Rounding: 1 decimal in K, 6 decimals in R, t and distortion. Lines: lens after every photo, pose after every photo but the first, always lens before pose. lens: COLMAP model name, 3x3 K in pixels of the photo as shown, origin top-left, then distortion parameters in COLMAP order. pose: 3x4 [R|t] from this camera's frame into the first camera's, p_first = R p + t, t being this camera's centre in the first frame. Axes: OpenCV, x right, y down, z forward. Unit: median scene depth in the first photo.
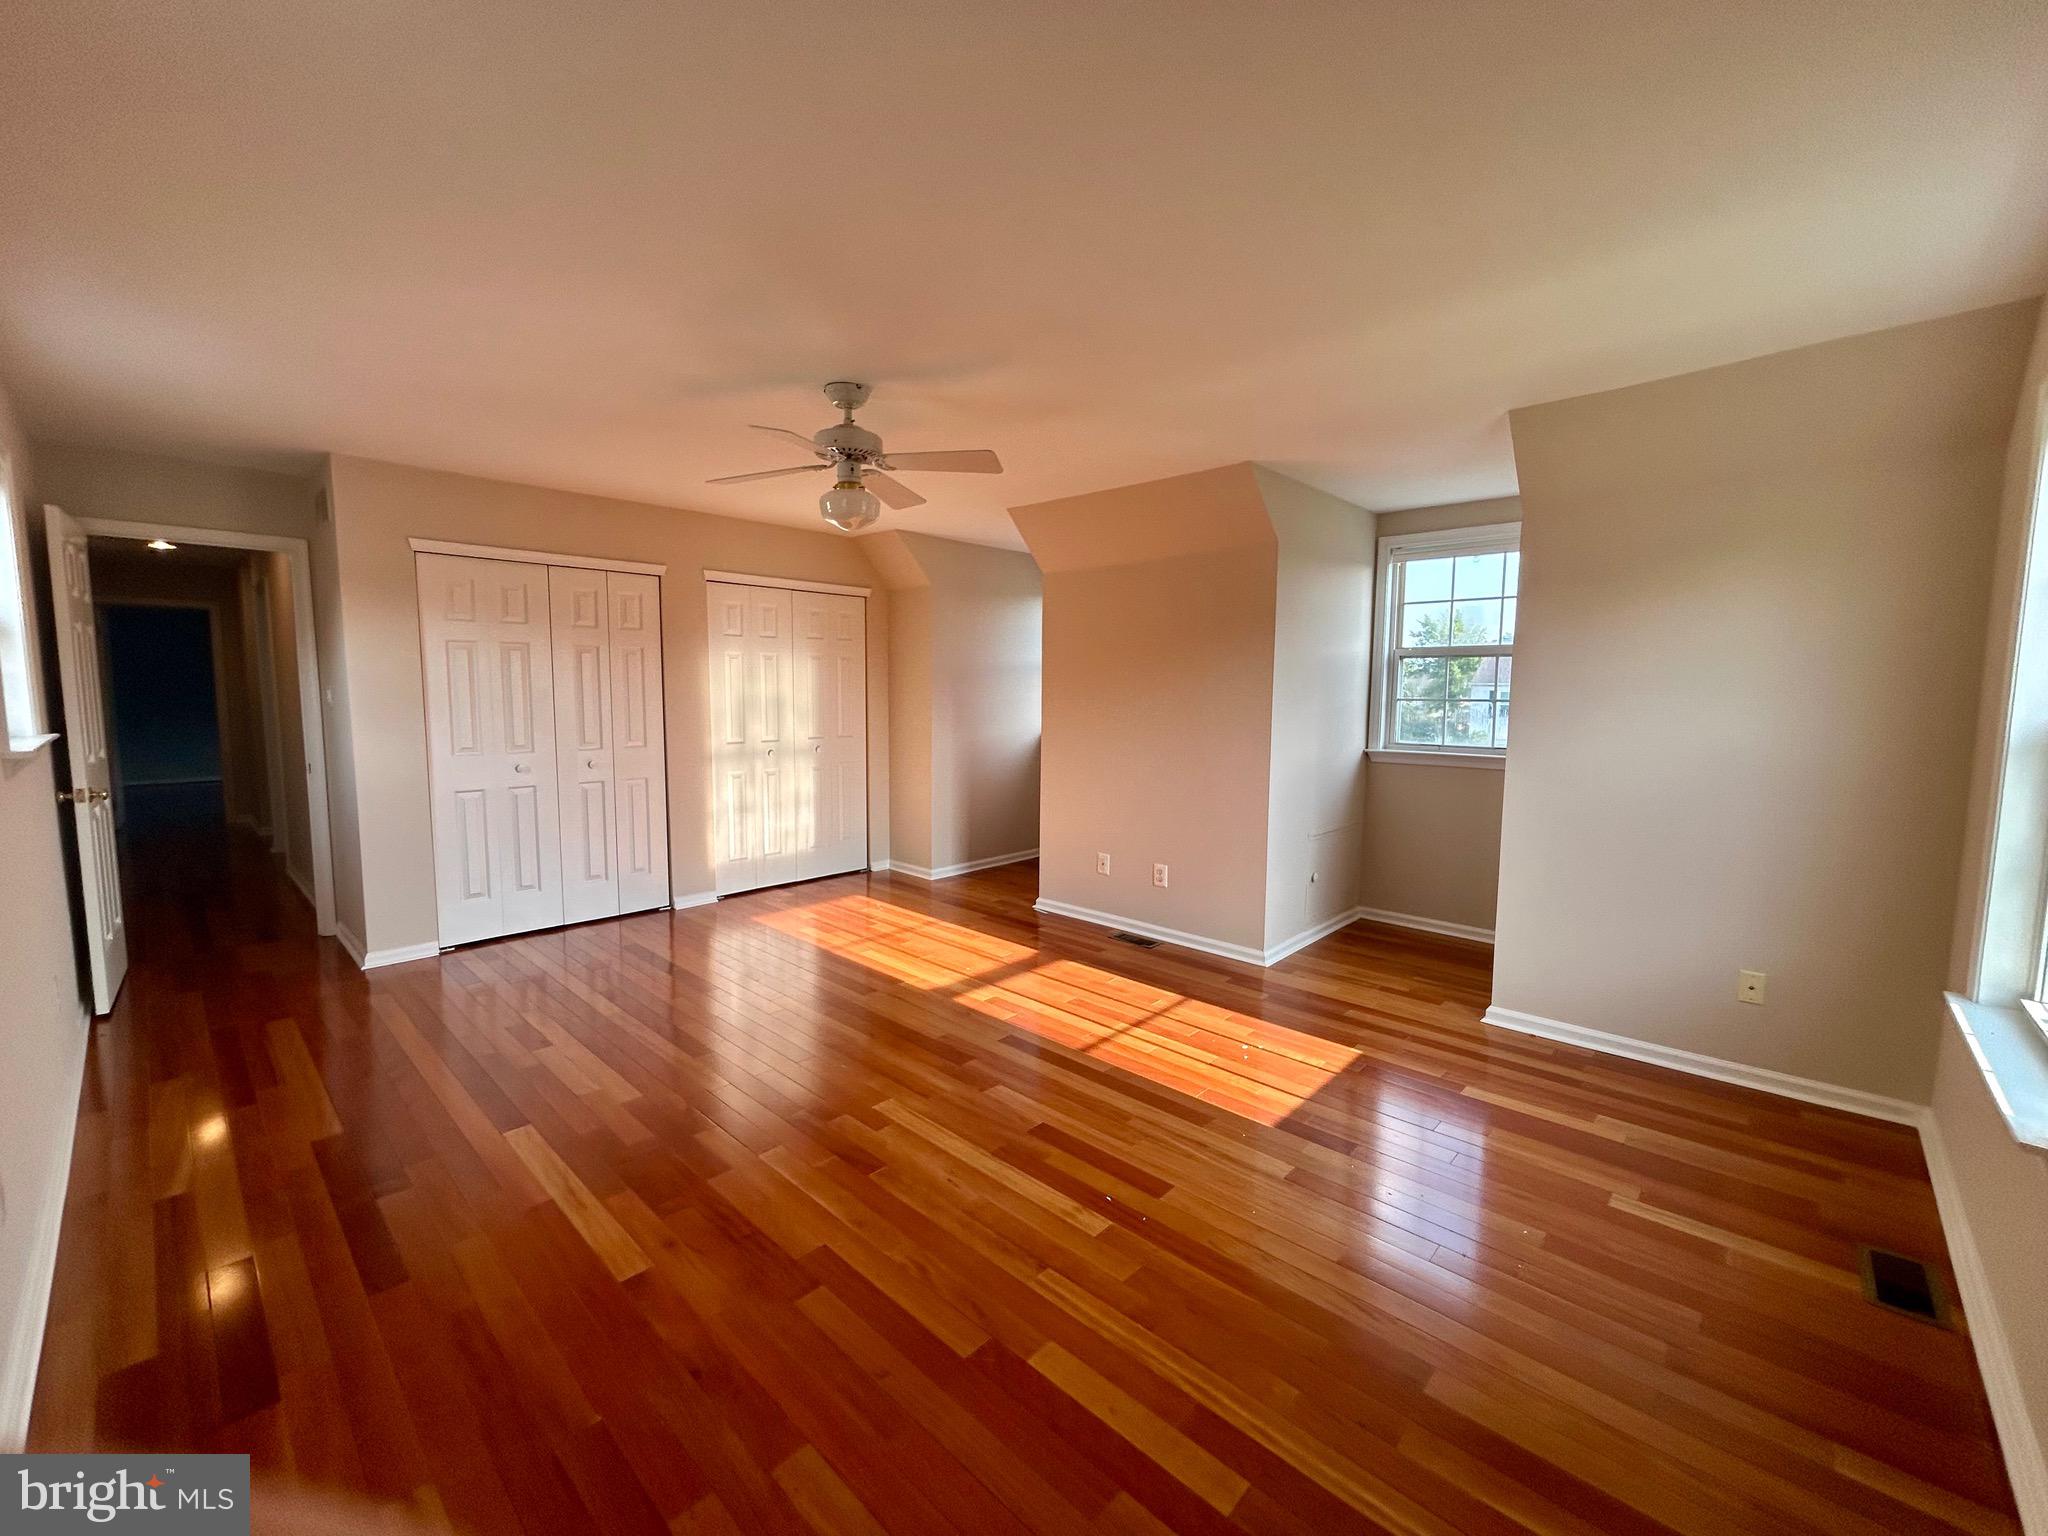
lens RADIAL K [[829.0, 0, 1016.0], [0, 829.0, 763.5], [0, 0, 1]] dist [0.002132, -0.000056]
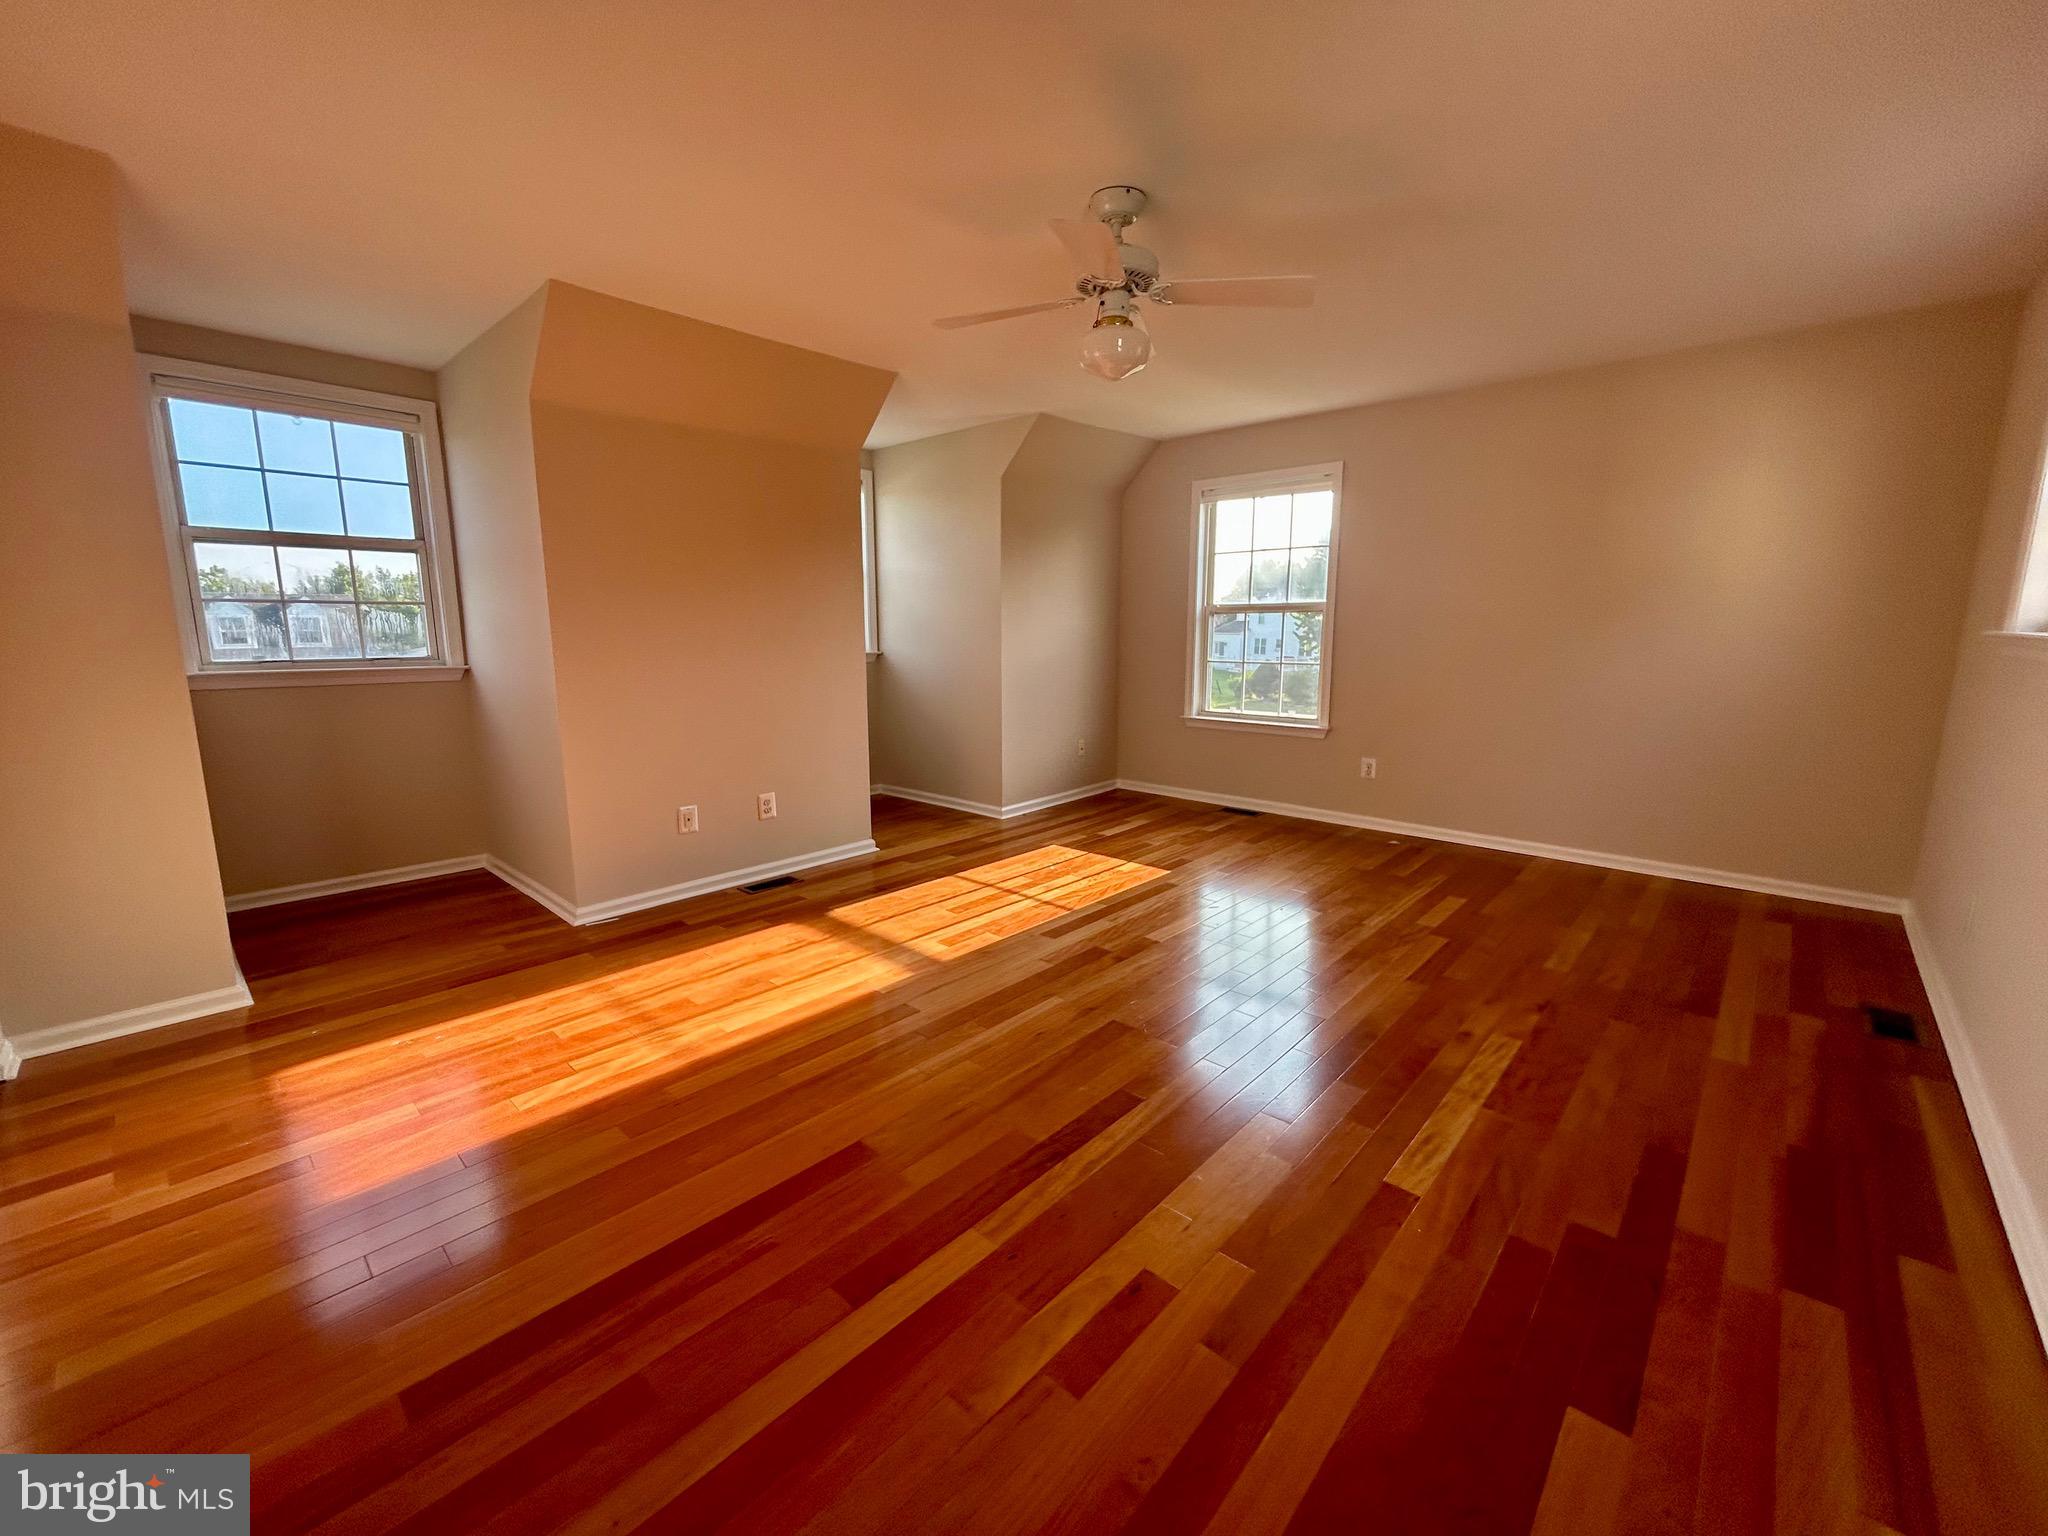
lens RADIAL K [[829.0, 0, 1016.0], [0, 829.0, 763.5], [0, 0, 1]] dist [0.002132, -0.000056]
pose [[-0.009313, -0.176919, 0.984181, -0.807886], [0.095503, 0.979567, 0.176994, -0.047680], [-0.995386, 0.095641, 0.007773, 0.844533]]
